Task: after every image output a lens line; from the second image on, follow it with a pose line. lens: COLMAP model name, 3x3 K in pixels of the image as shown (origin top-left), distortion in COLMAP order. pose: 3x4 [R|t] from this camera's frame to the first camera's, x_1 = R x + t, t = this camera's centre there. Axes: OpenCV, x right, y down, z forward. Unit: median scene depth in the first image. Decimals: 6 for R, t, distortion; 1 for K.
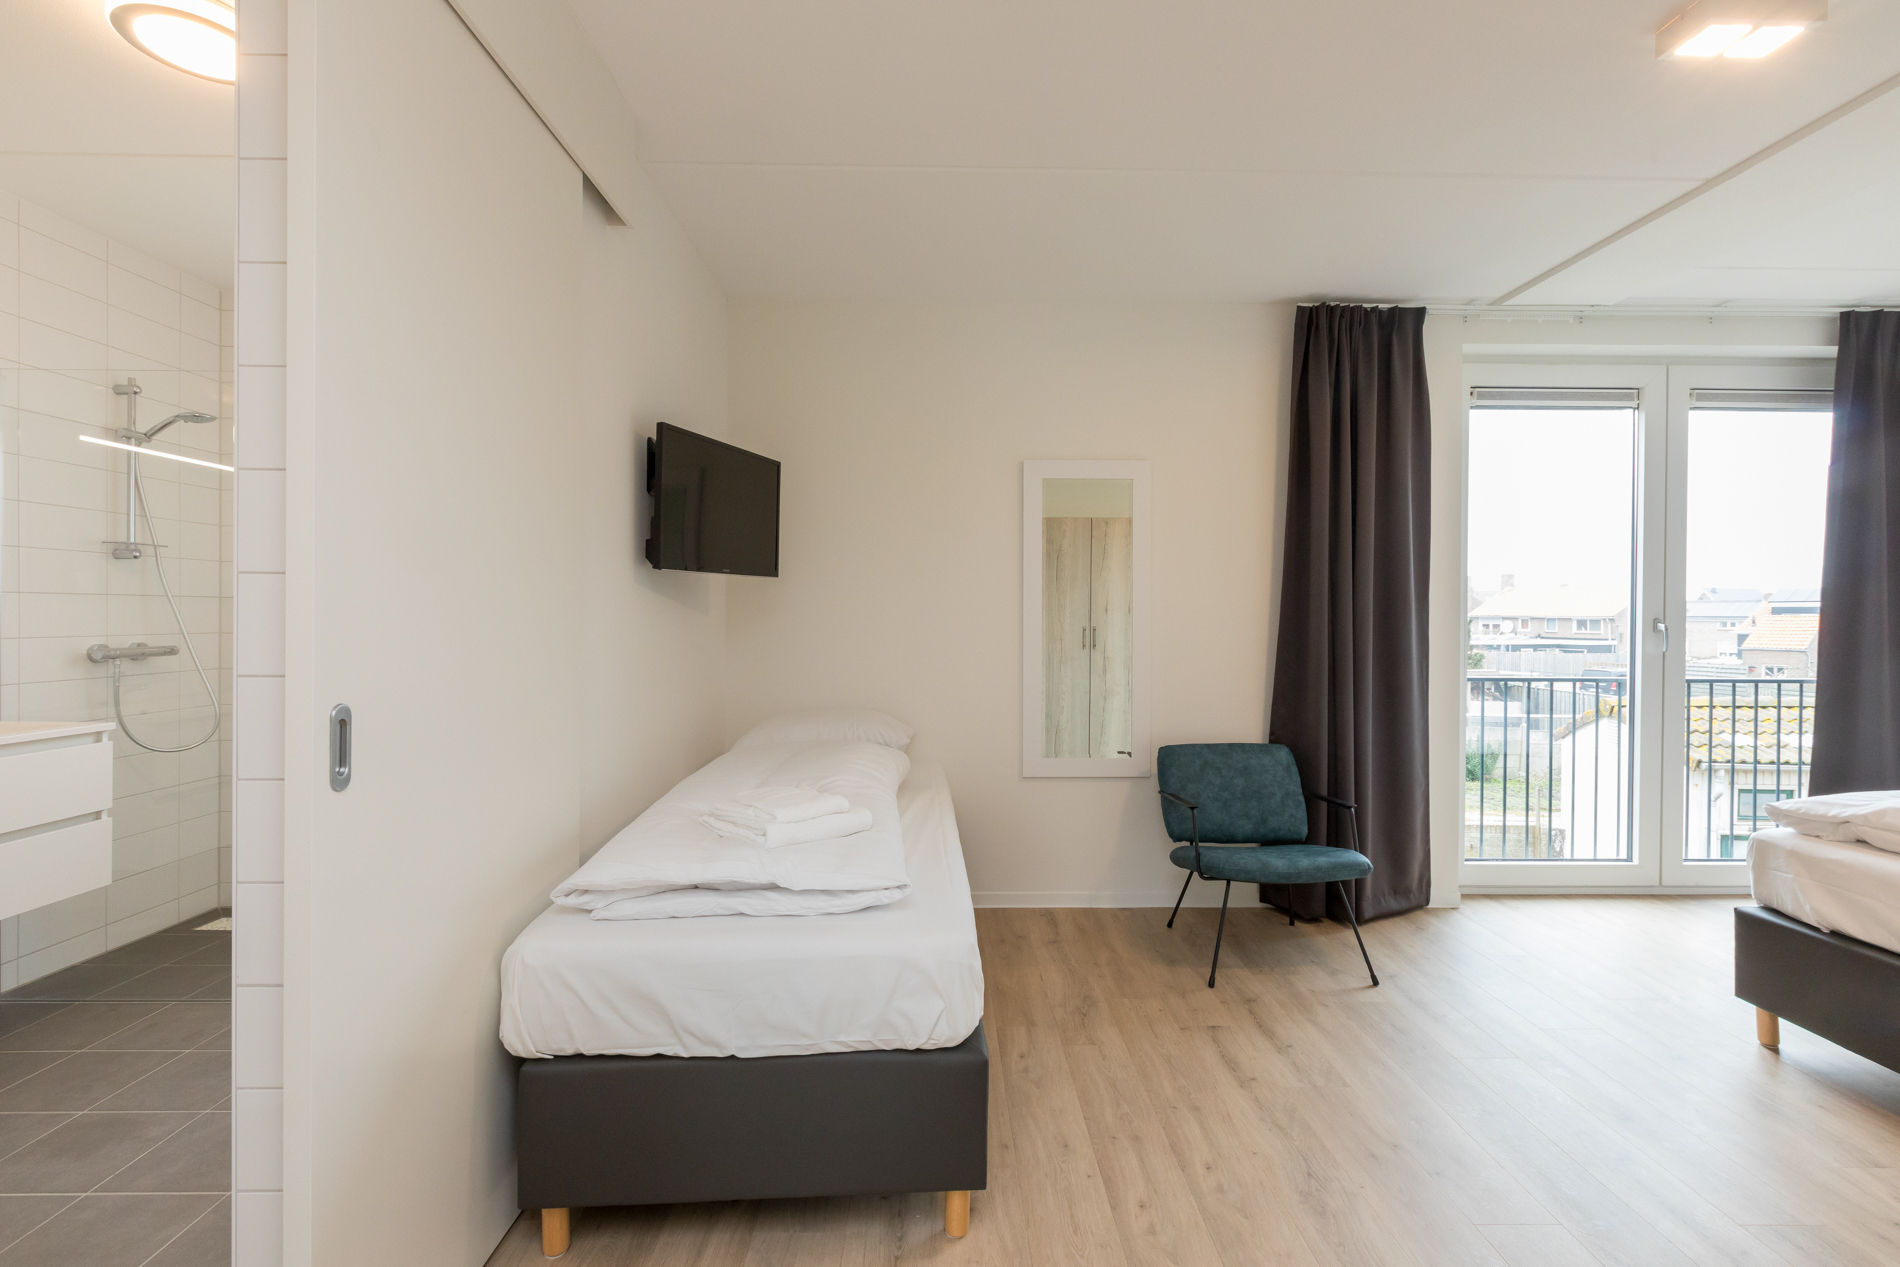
lens RADIAL K [[855.0, 0, 950.9], [0, 855.0, 621.7], [0, 0, 1]] dist [-0.001448, 0.000441]
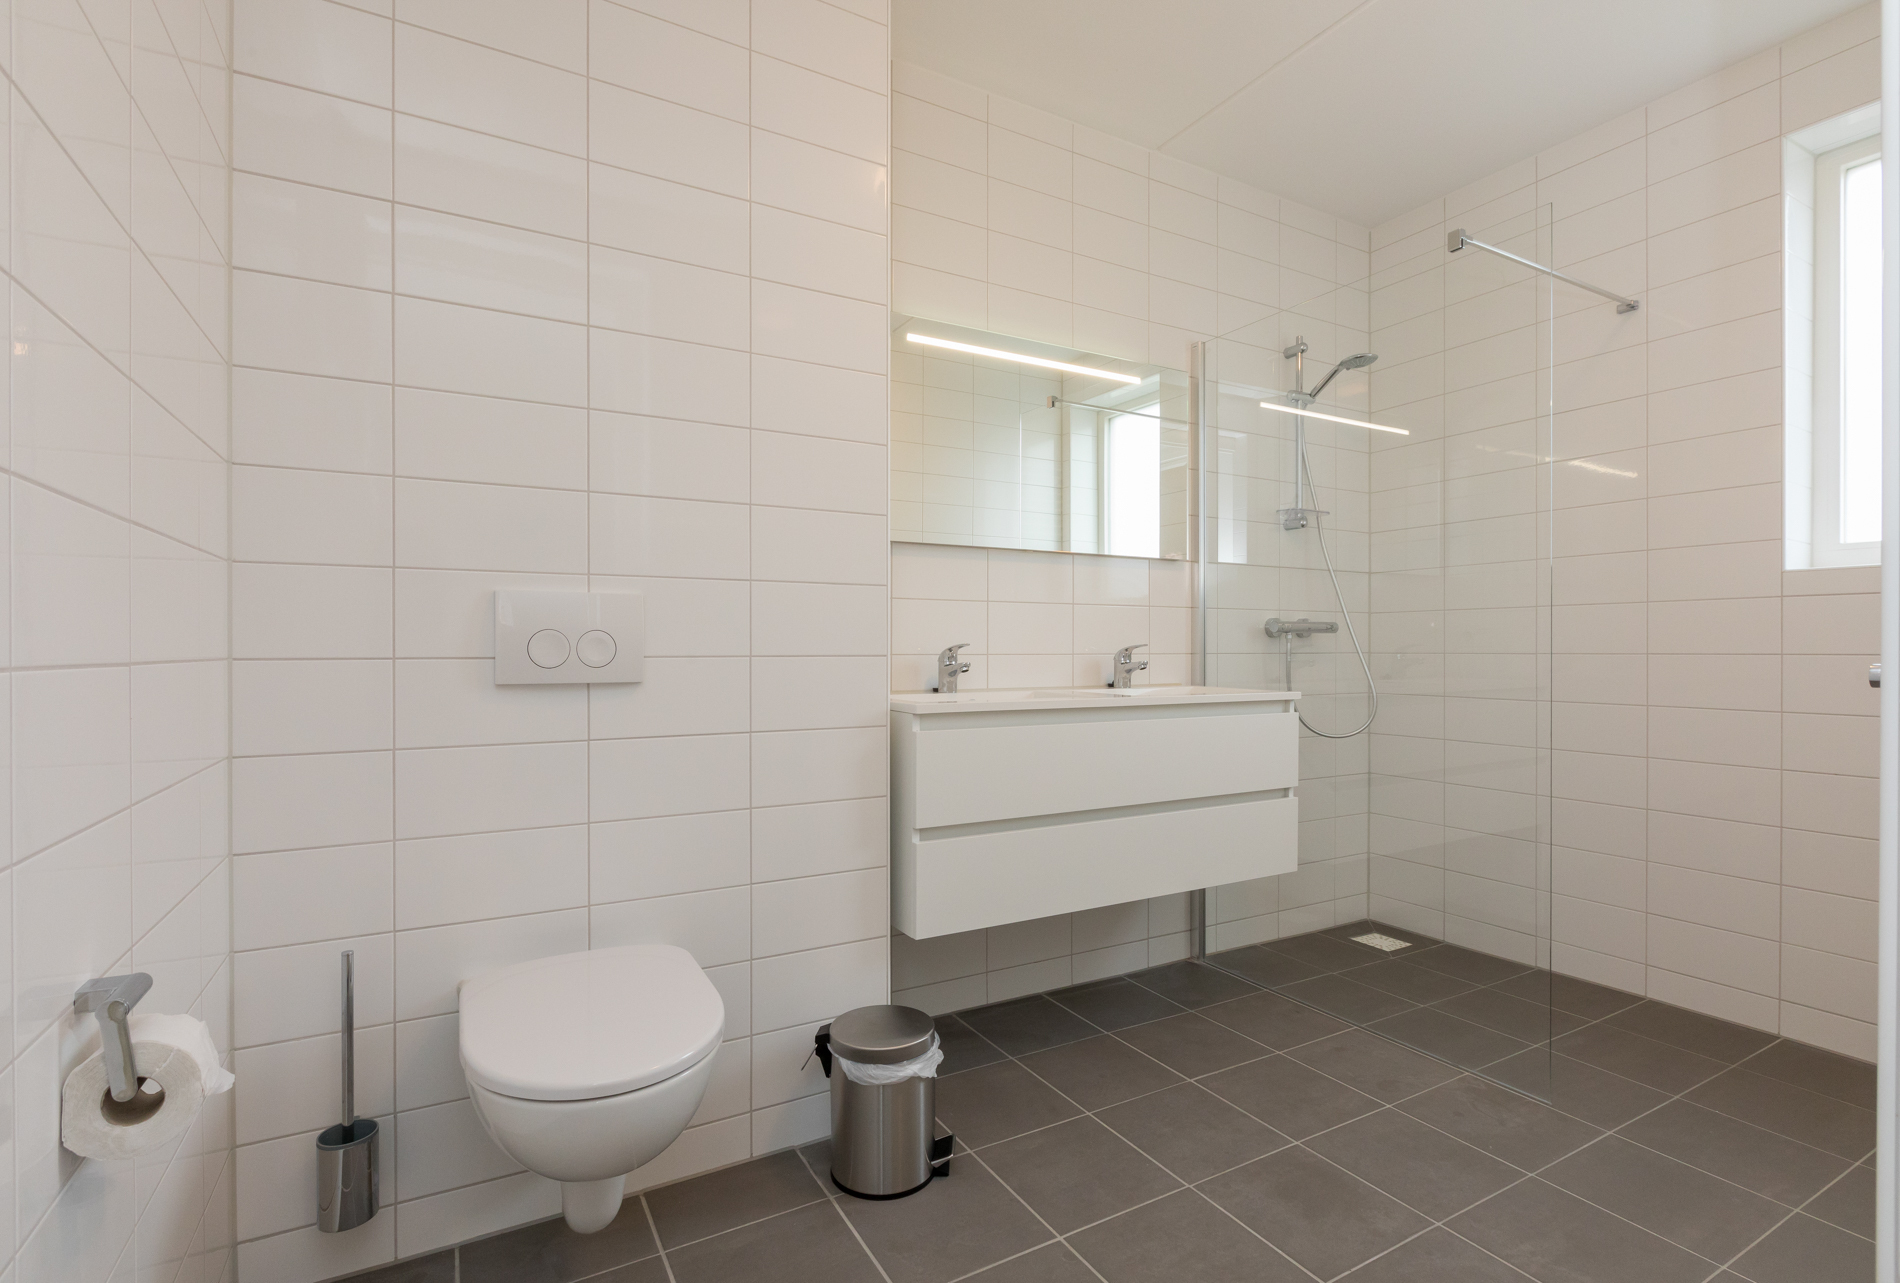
lens RADIAL K [[896.1, 0, 948.9], [0, 896.1, 649.0], [0, 0, 1]] dist [-0.000588, 0.000098]
pose [[0.474800, -0.004649, -0.880081, -0.281620], [-0.002517, 0.999975, -0.006641, 0.069285], [0.880090, 0.005368, 0.474776, 0.196692]]
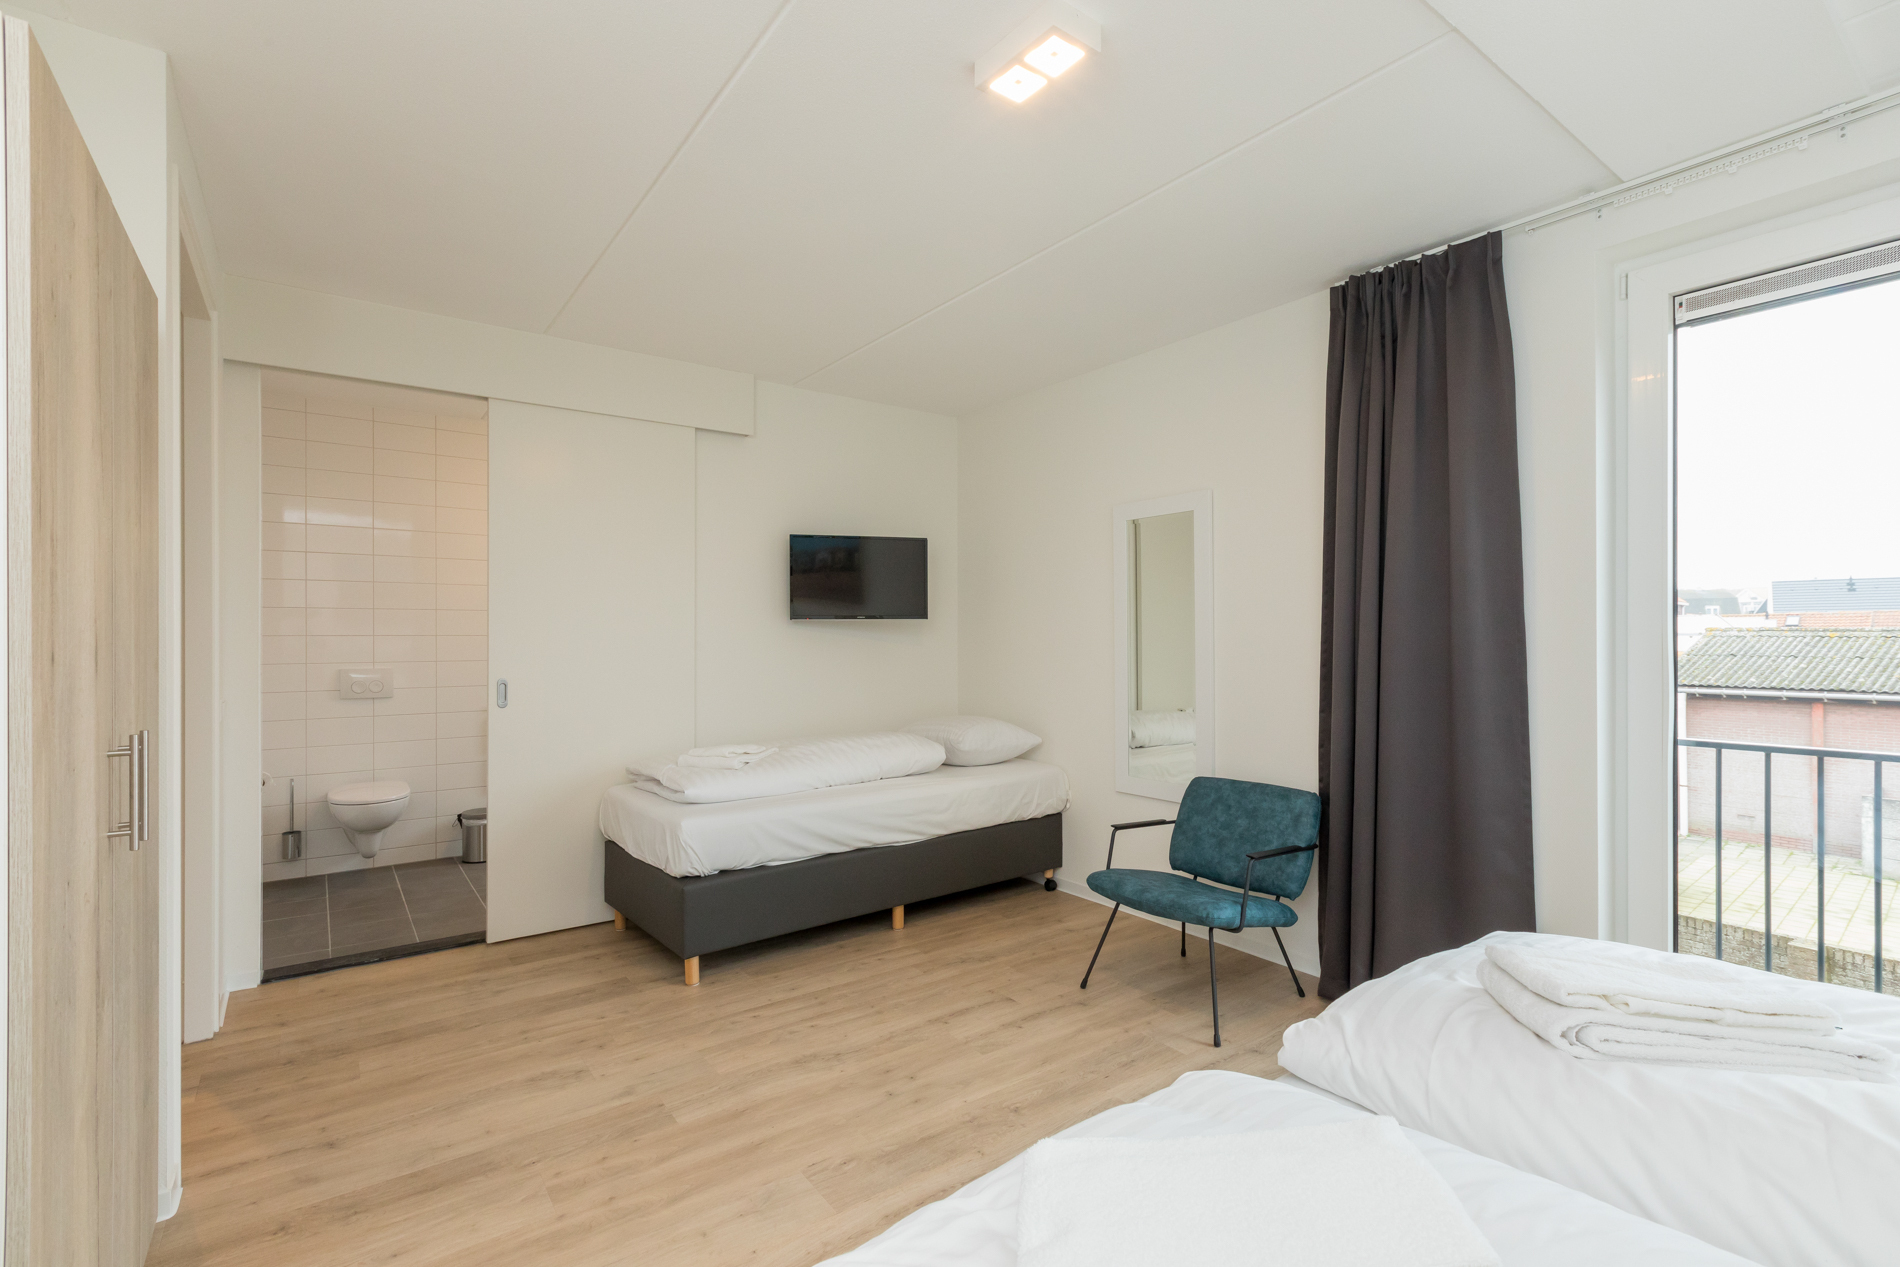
lens RADIAL K [[851.5, 0, 955.0], [0, 851.5, 639.8], [0, 0, 1]] dist [0.001437, 0.000102]
pose [[0.579126, -0.008982, -0.815189, 1.044020], [-0.001666, 0.999924, -0.012201, -0.002390], [0.815237, 0.008424, 0.579067, 0.223176]]
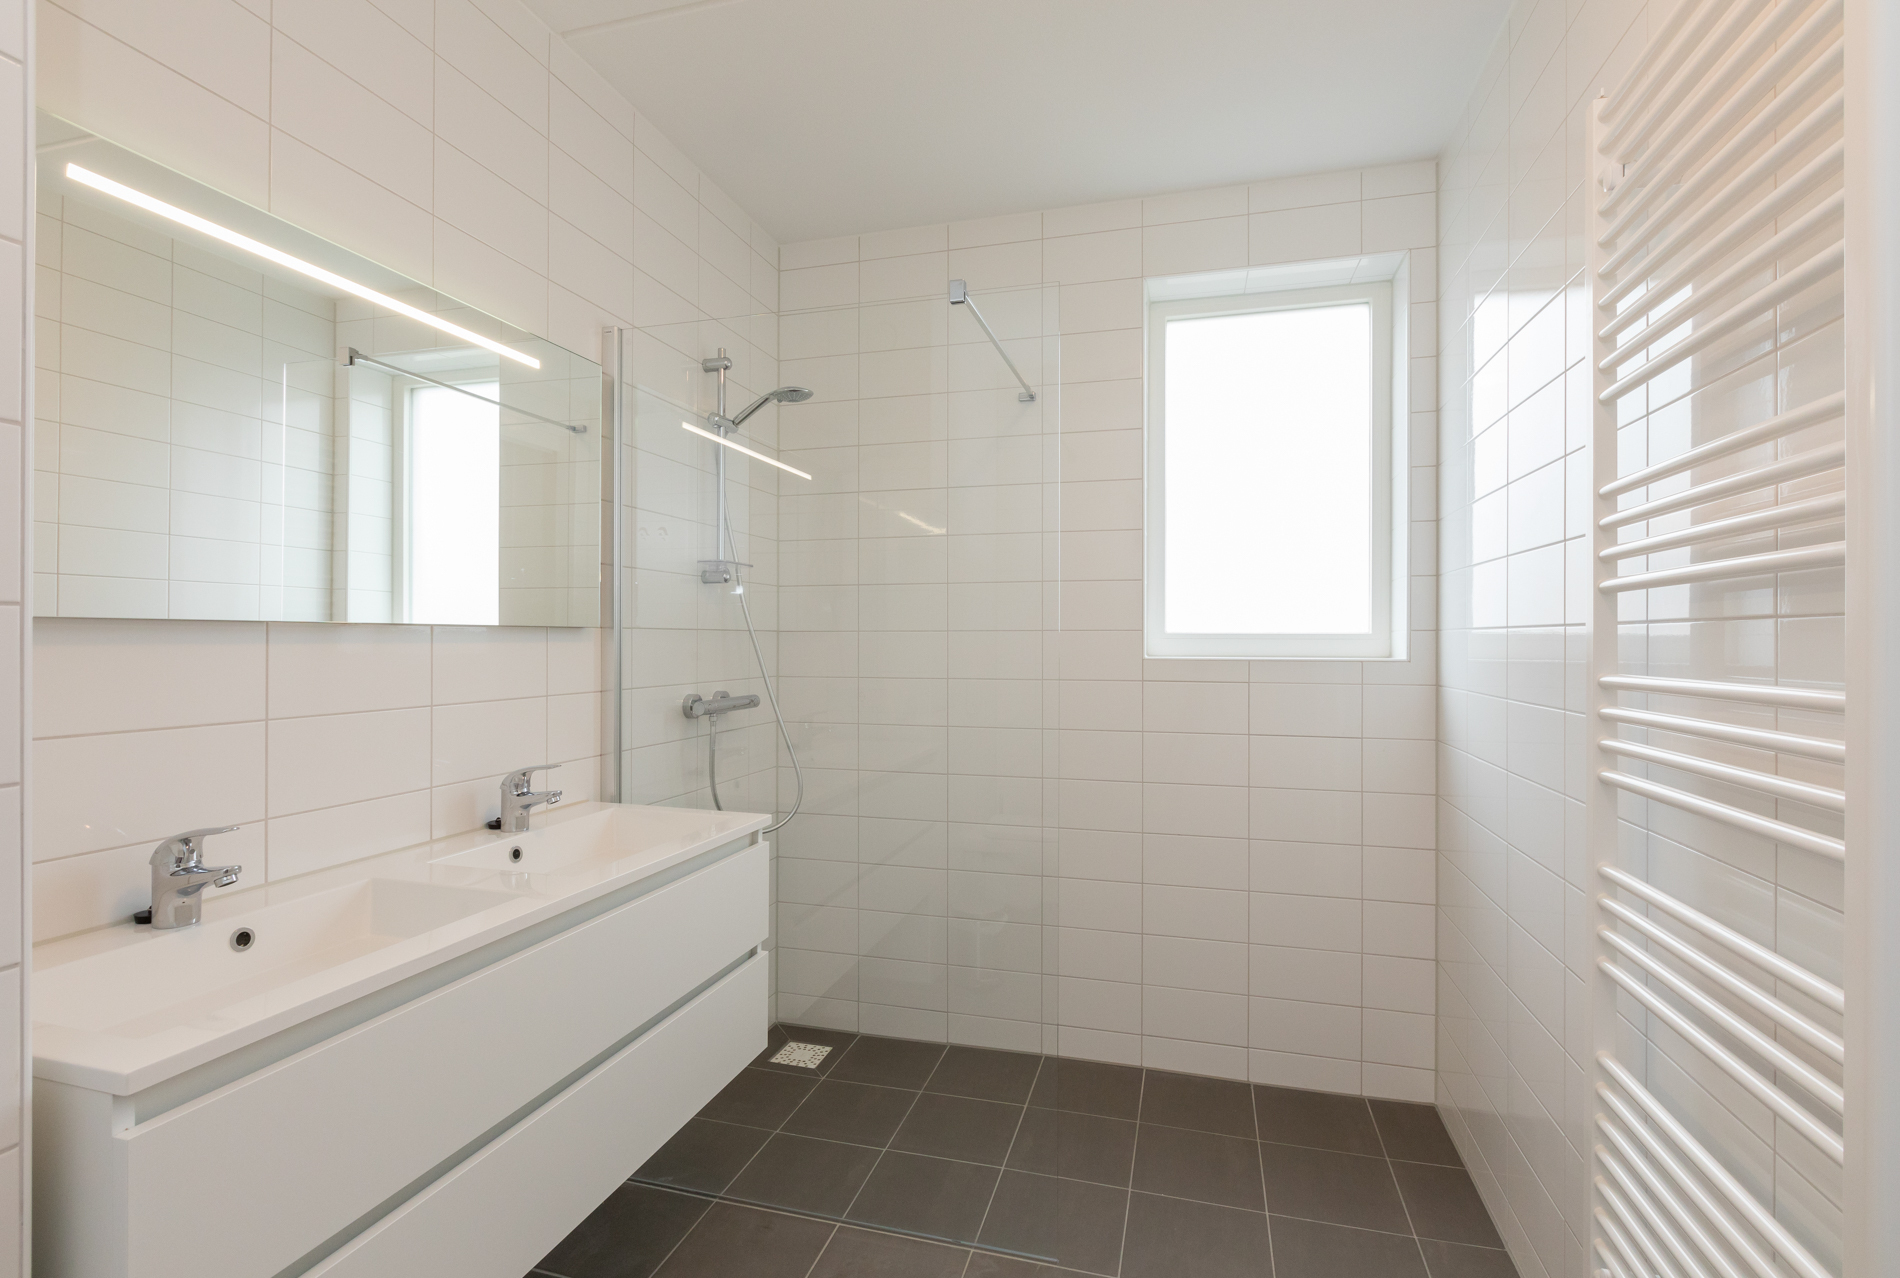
lens RADIAL K [[892.9, 0, 950.0], [0, 892.9, 639.0], [0, 0, 1]] dist [-0.001629, -0.000590]
pose [[0.957105, -0.002940, -0.289726, -0.545011], [0.001596, 0.999987, -0.004877, -0.019720], [0.289737, 0.004206, 0.957097, 0.298765]]
